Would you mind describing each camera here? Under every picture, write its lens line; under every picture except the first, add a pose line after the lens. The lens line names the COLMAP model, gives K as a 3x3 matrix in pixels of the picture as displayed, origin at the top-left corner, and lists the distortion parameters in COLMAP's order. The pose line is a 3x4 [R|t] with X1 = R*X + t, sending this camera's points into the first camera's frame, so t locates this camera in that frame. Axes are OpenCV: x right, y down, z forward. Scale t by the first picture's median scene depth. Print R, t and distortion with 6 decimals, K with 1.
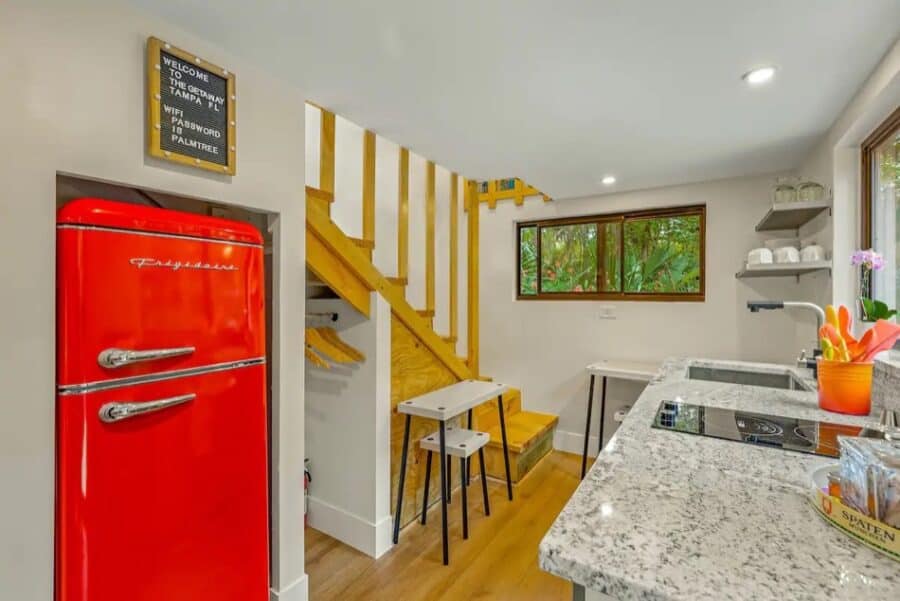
lens RADIAL K [[403.6, 0, 450.9], [0, 403.6, 297.5], [0, 0, 1]] dist [0.003925, 0.000366]
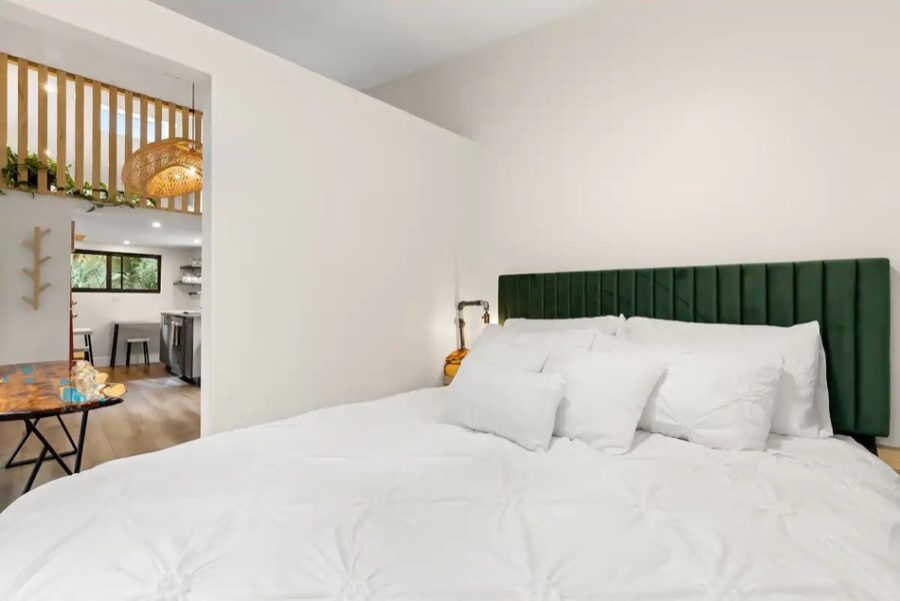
lens RADIAL K [[403.6, 0, 450.9], [0, 403.6, 297.5], [0, 0, 1]] dist [0.003925, 0.000366]
pose [[0.202791, 0.000145, 0.979222, -2.092523], [-0.001028, 0.999999, 0.000065, 0.048192], [-0.979221, -0.001019, 0.202791, -1.834863]]
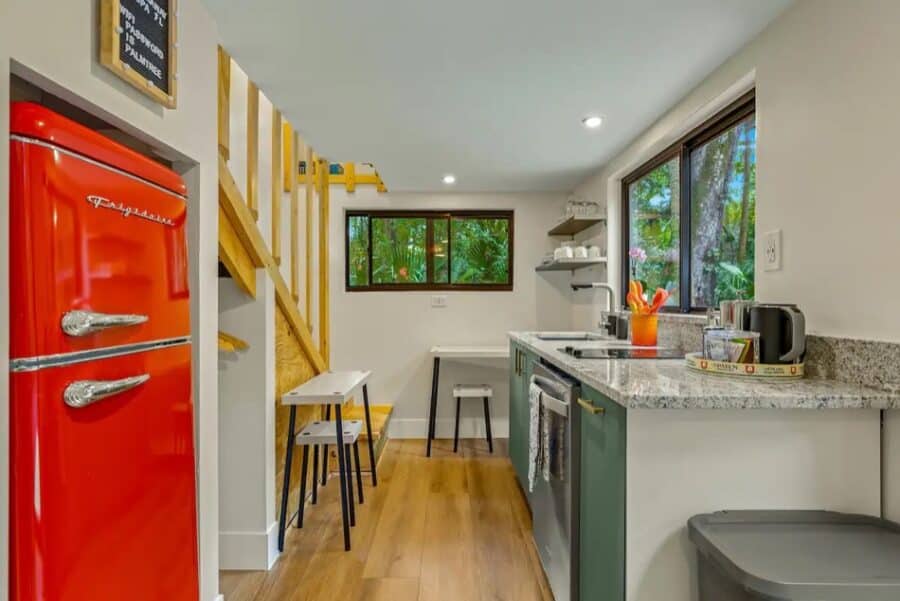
lens RADIAL K [[449.6, 0, 449.0], [0, 449.6, 303.7], [0, 0, 1]] dist [-0.000512, -0.000388]
pose [[0.839875, -0.008483, 0.542713, -0.367913], [0.008568, 0.999960, 0.002371, 0.060927], [-0.542712, 0.002658, 0.839915, -0.041148]]
